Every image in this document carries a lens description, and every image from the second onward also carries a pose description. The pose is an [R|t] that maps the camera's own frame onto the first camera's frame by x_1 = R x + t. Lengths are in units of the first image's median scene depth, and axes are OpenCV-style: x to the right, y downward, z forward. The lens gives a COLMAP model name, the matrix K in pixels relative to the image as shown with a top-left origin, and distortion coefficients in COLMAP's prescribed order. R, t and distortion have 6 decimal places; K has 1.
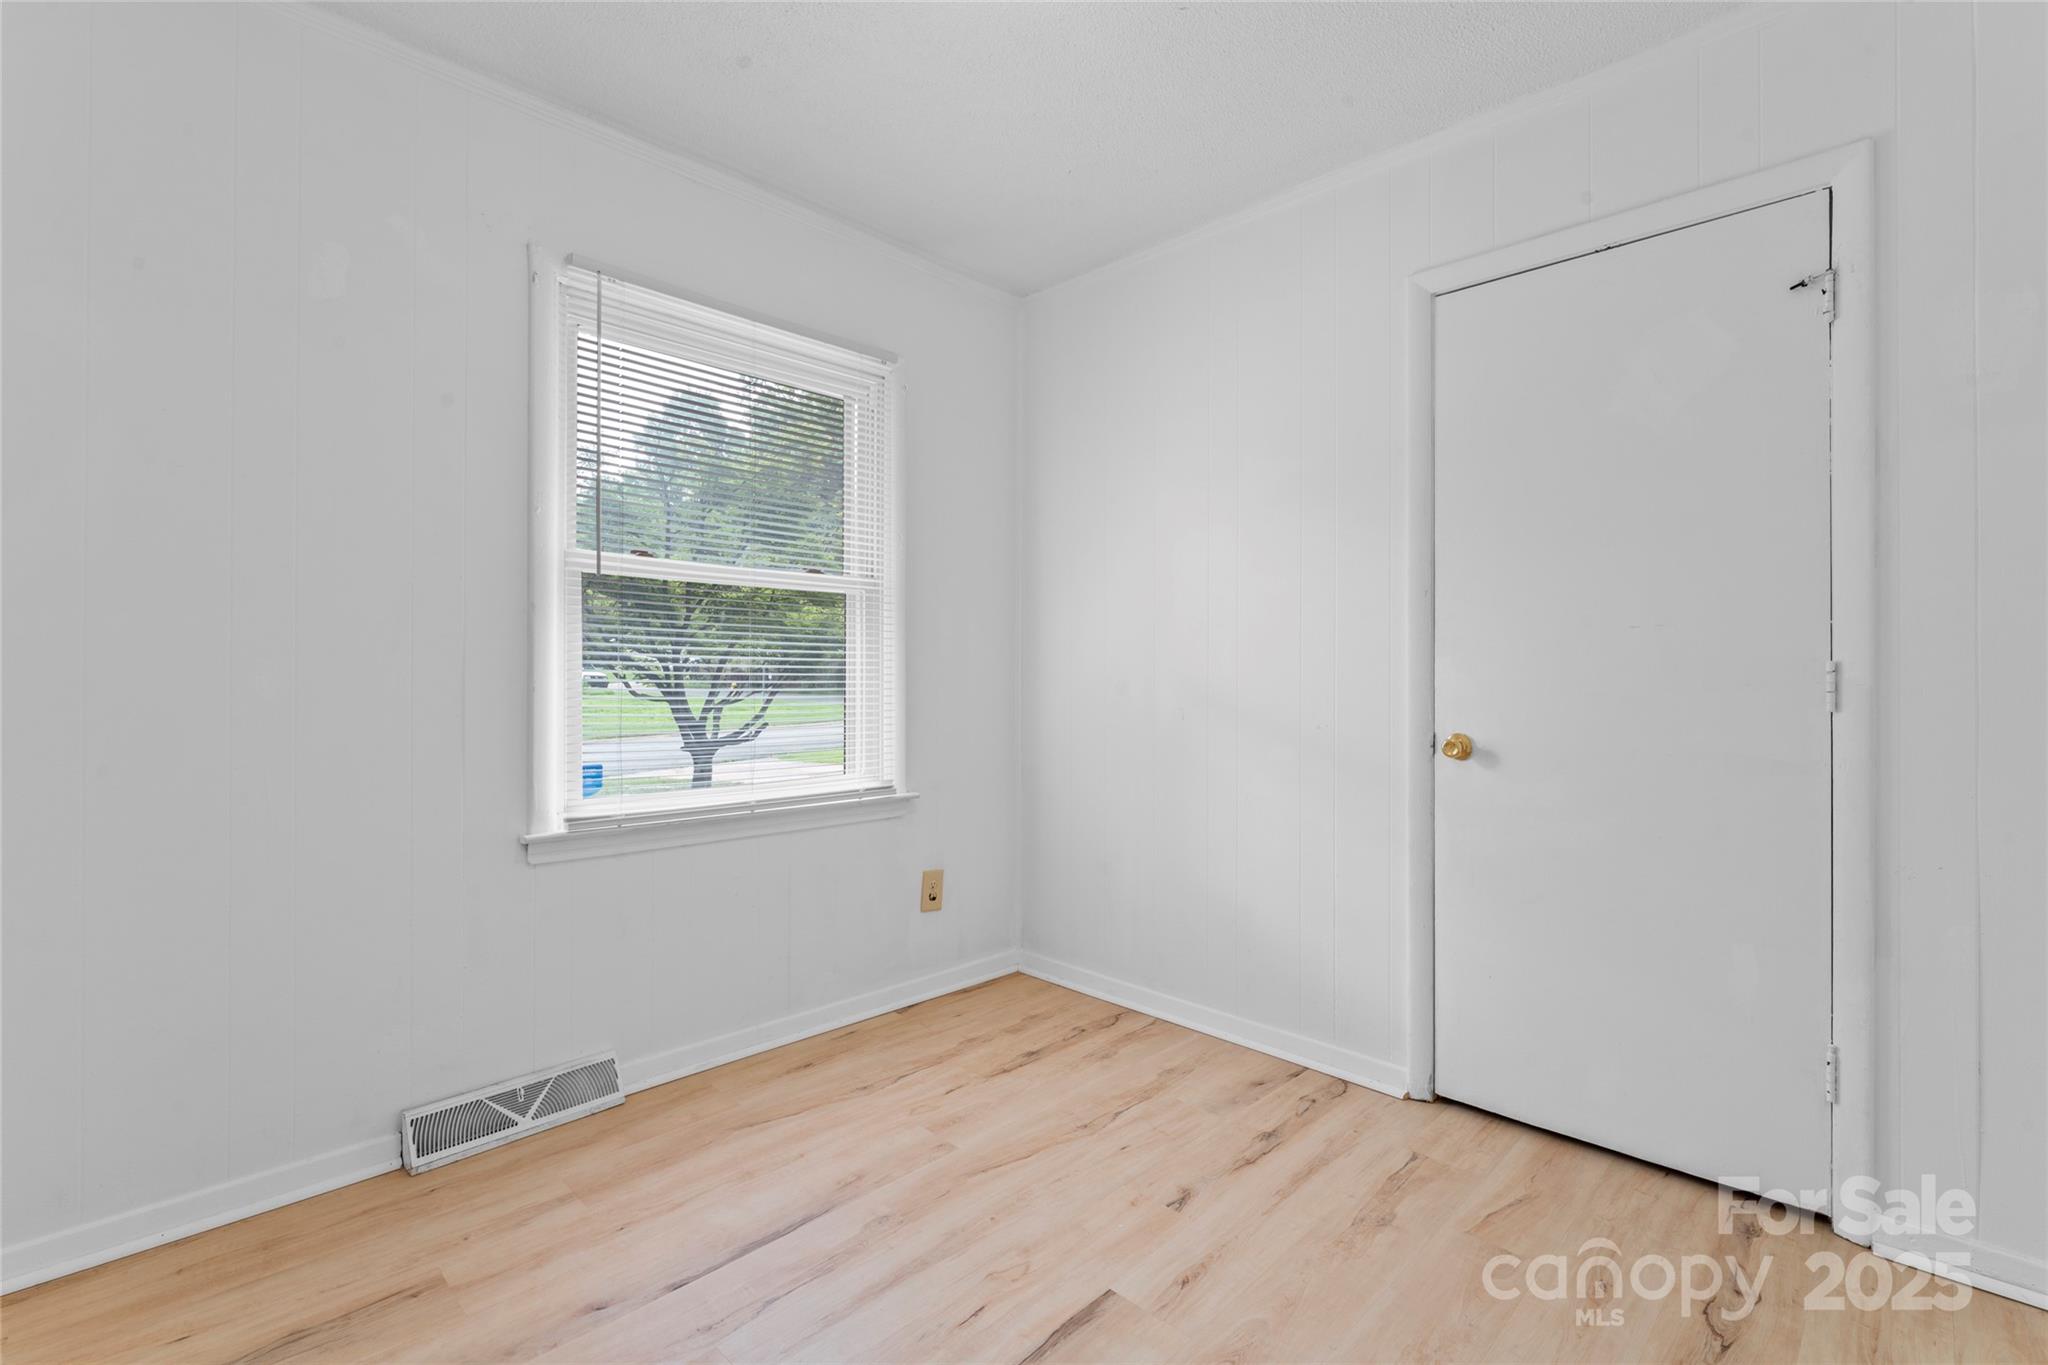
lens RADIAL K [[915.3, 0, 1022.0], [0, 915.3, 680.9], [0, 0, 1]] dist [-0.003414, 0.000096]
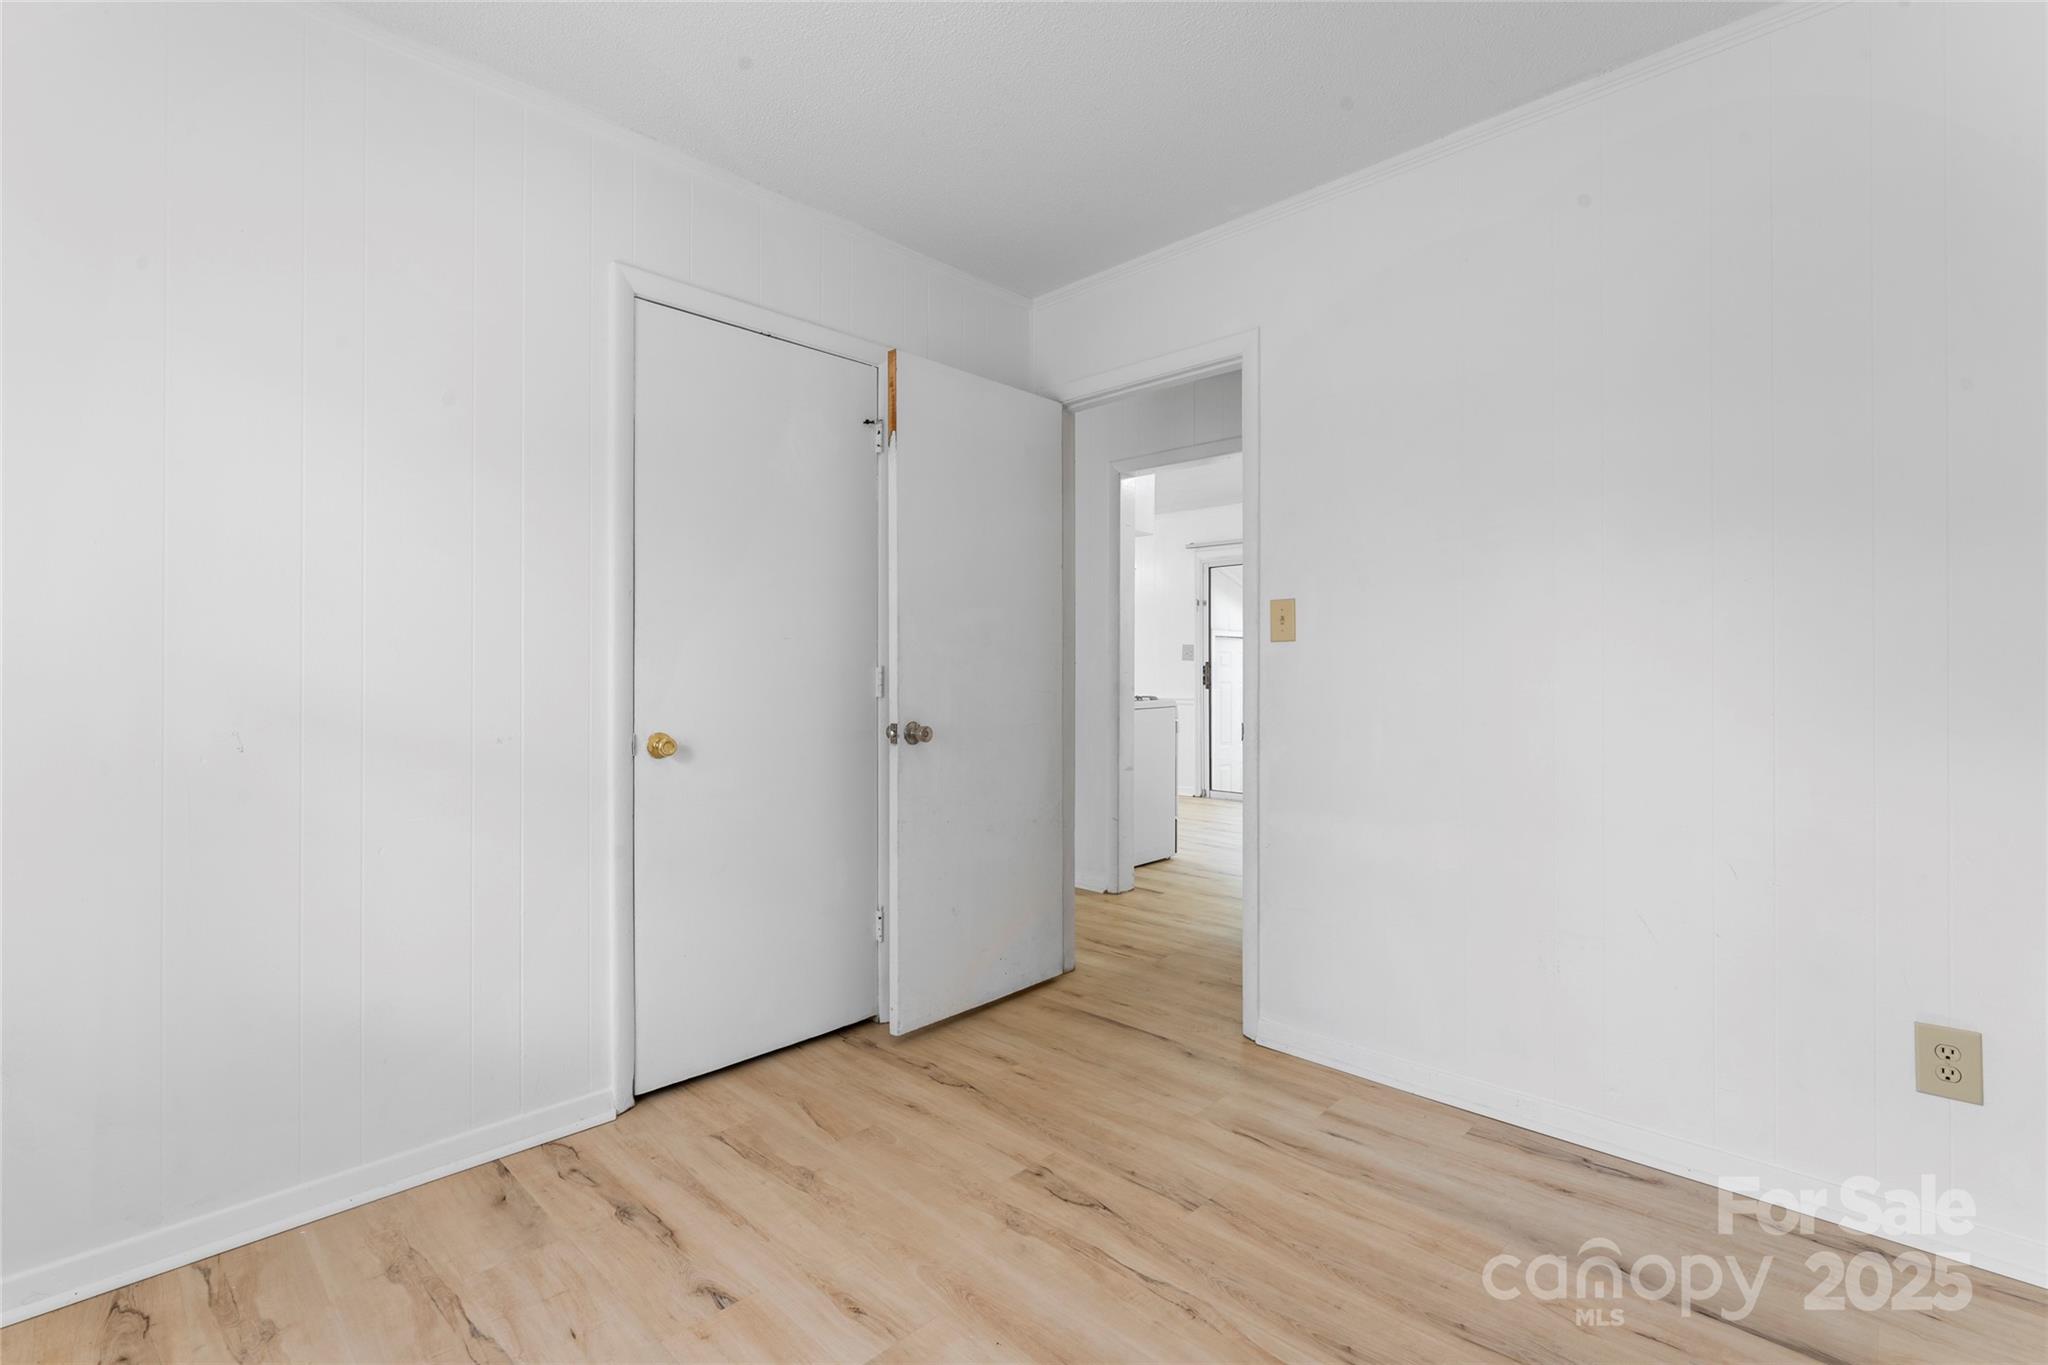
lens RADIAL K [[915.3, 0, 1019.3], [0, 915.3, 682.4], [0, 0, 1]] dist [-0.003414, 0.000096]
pose [[-0.003910, -0.013815, 0.999897, -0.575621], [0.010830, 0.999845, 0.013857, -0.010195], [-0.999934, 0.010883, -0.003760, 0.614316]]
